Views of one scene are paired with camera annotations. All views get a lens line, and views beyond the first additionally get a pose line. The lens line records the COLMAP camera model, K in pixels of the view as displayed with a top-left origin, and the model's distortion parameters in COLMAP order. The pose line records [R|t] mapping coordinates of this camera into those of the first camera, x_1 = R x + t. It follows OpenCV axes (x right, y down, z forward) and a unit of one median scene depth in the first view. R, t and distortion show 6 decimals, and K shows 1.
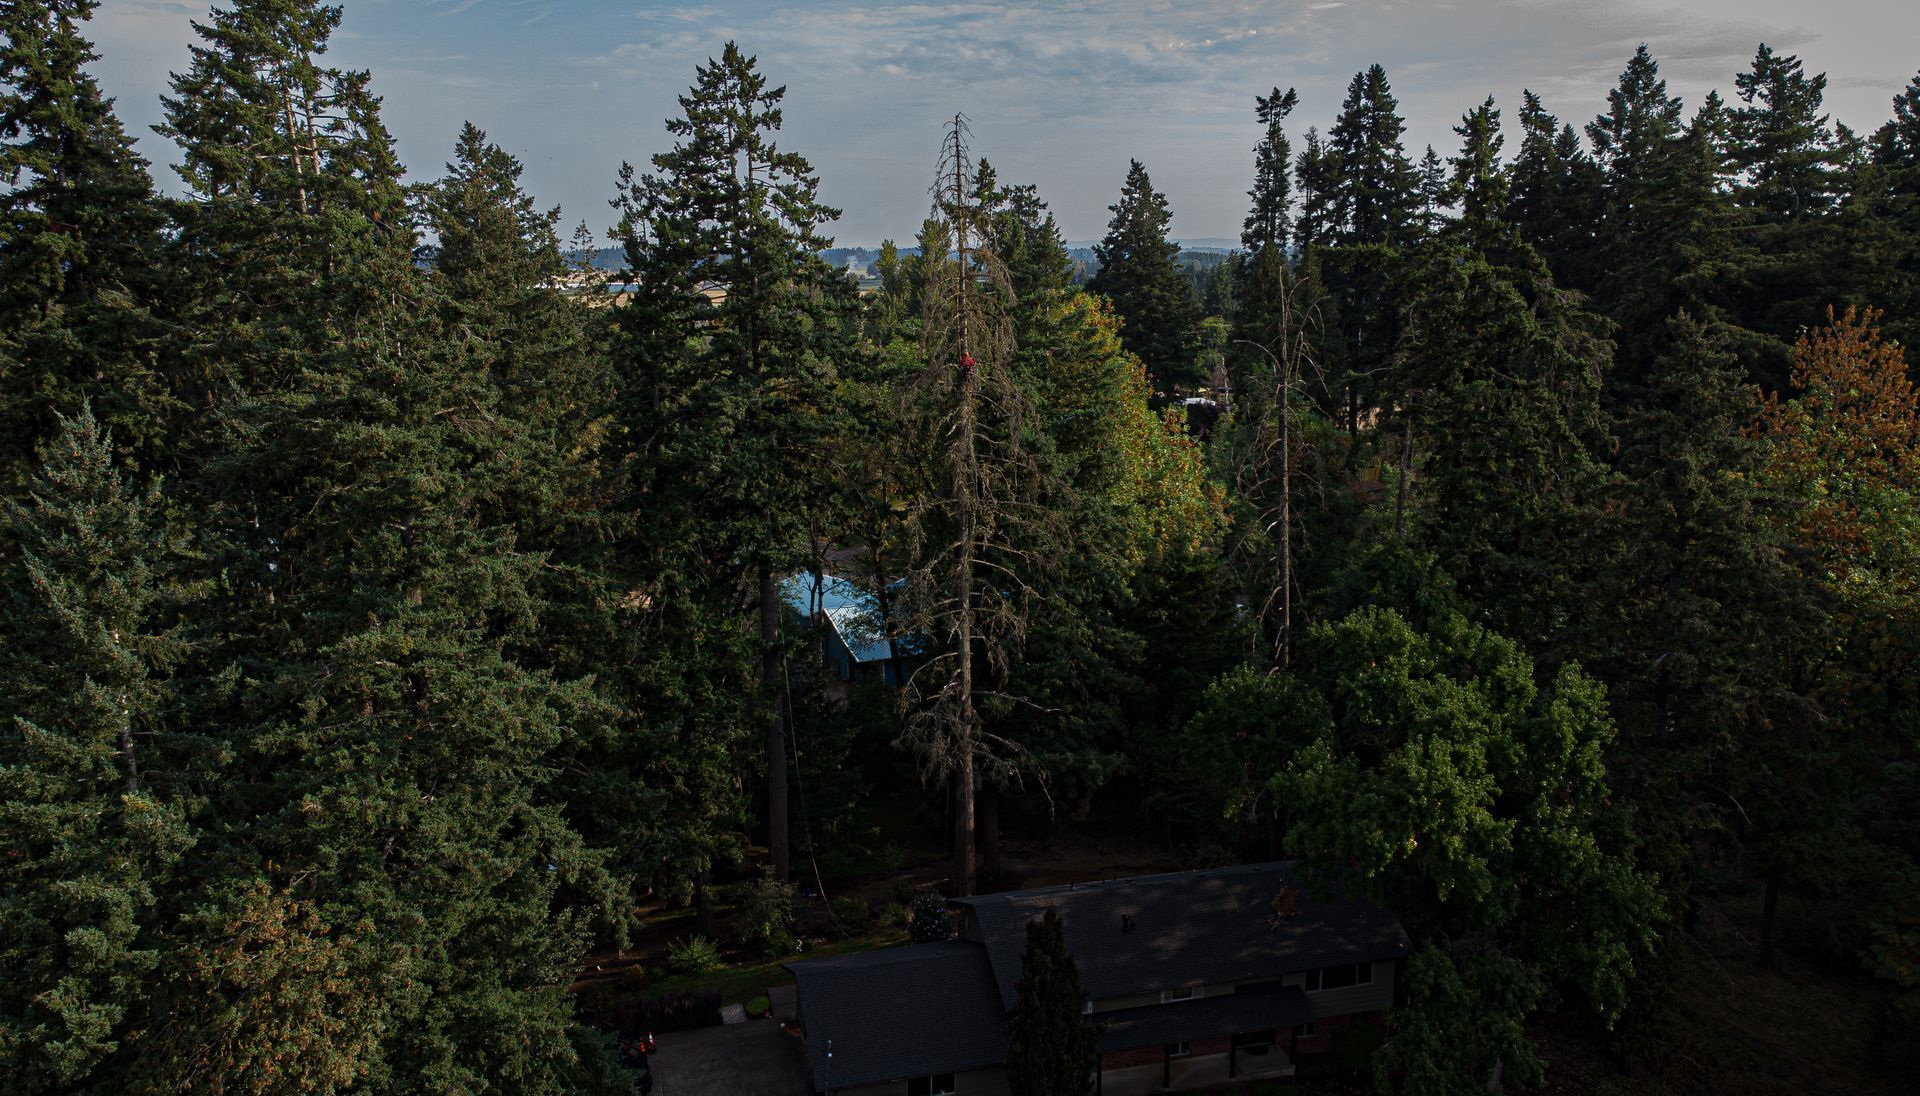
lens RADIAL K [[1486.5, 0, 960.0], [0, 1486.5, 548.0], [0, 0, 1]] dist [0.000190, -0.000071]
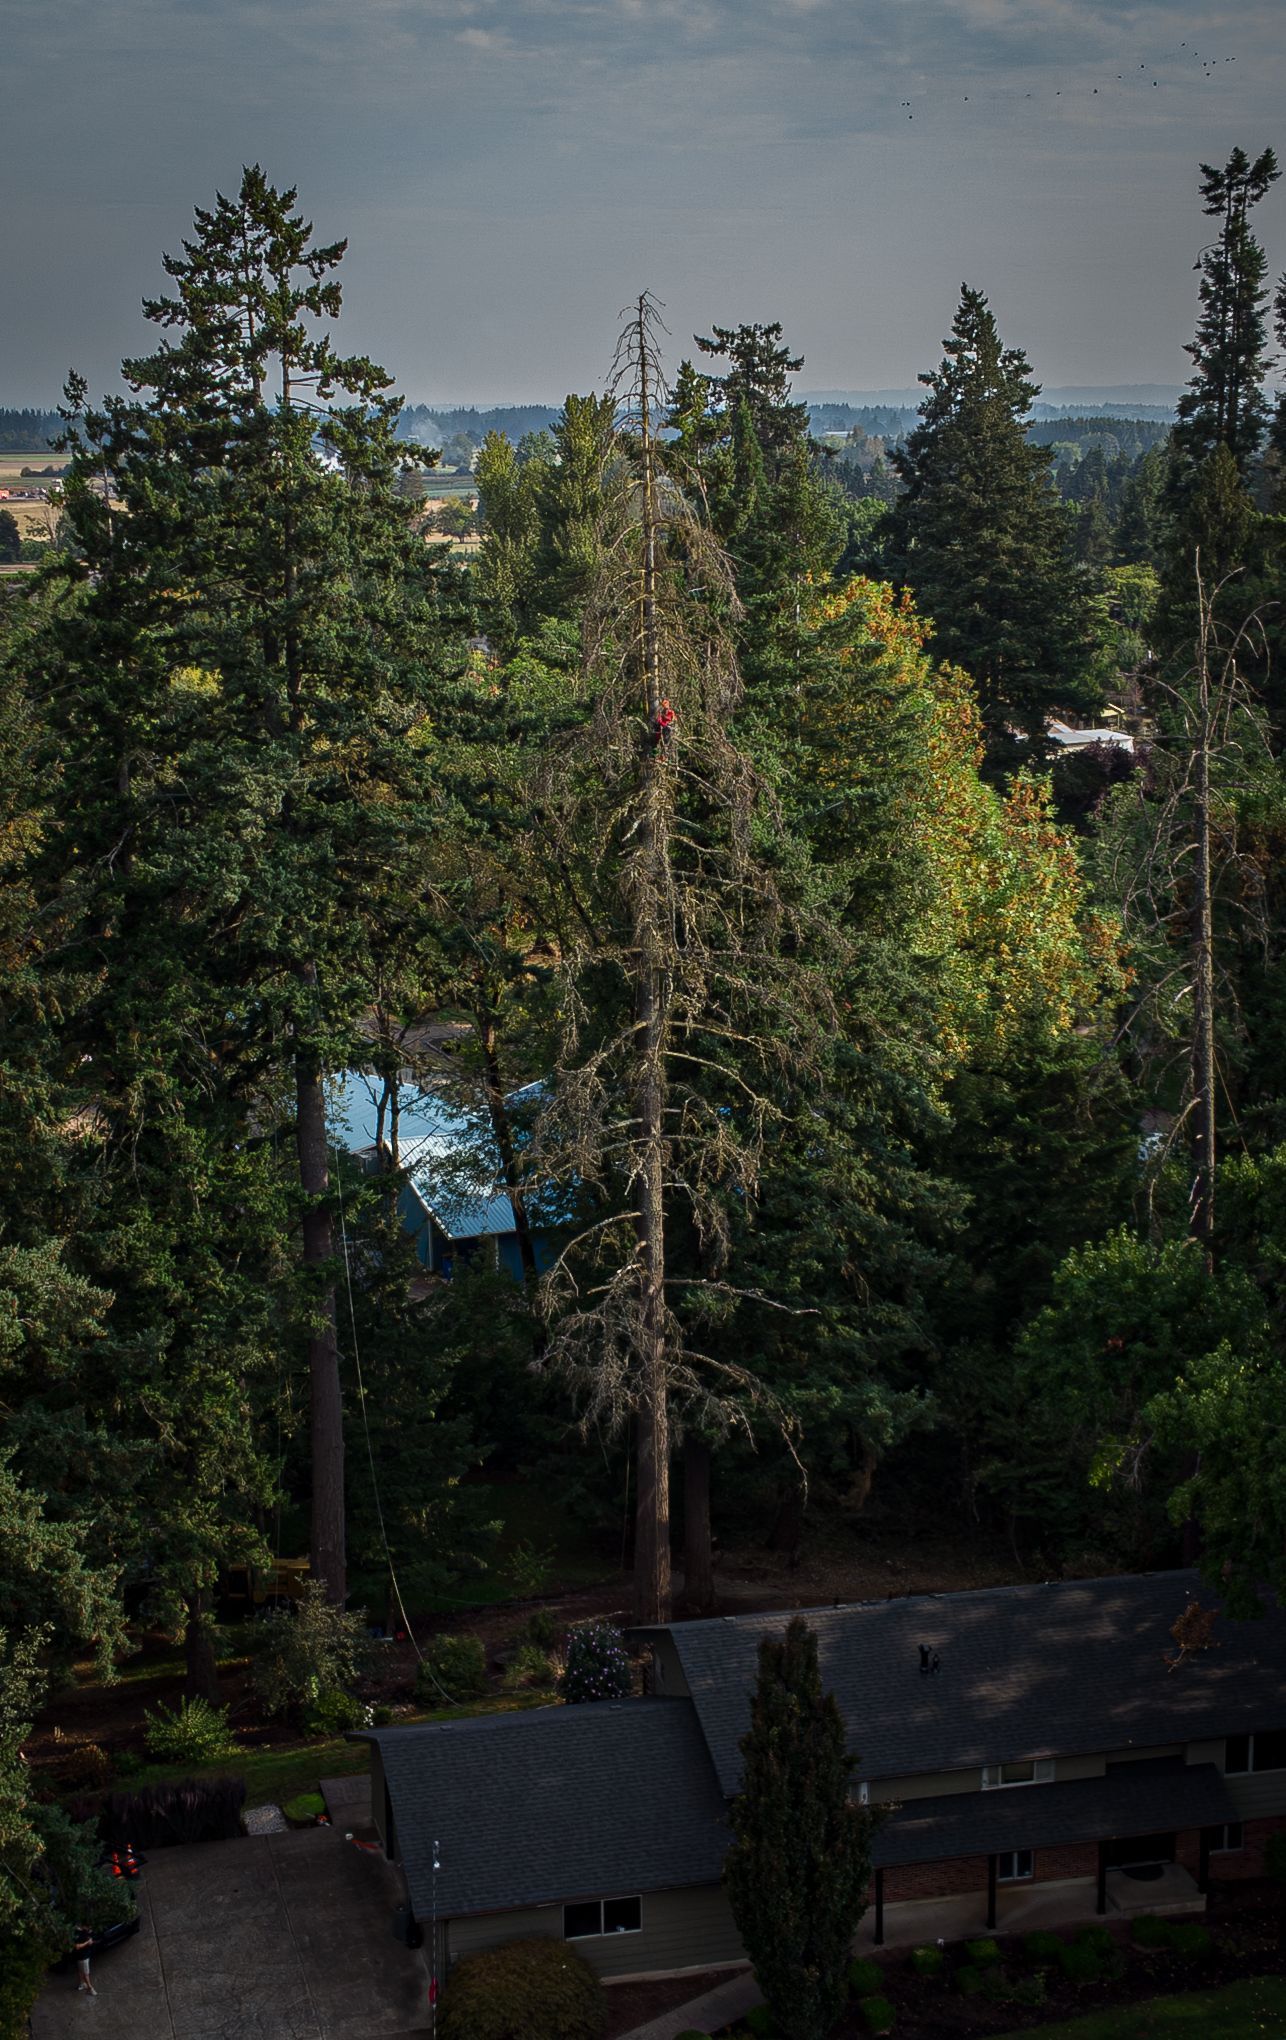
lens RADIAL K [[2946.2, 0, 643.0], [0, 2946.2, 1020.0], [0, 0, 1]] dist [0.004508, 0.021110]
pose [[0.999993, -0.000001, 0.003859, -0.005428], [0.000006, 0.999999, -0.001159, -0.003336], [-0.003859, 0.001159, 0.999992, -0.153294]]
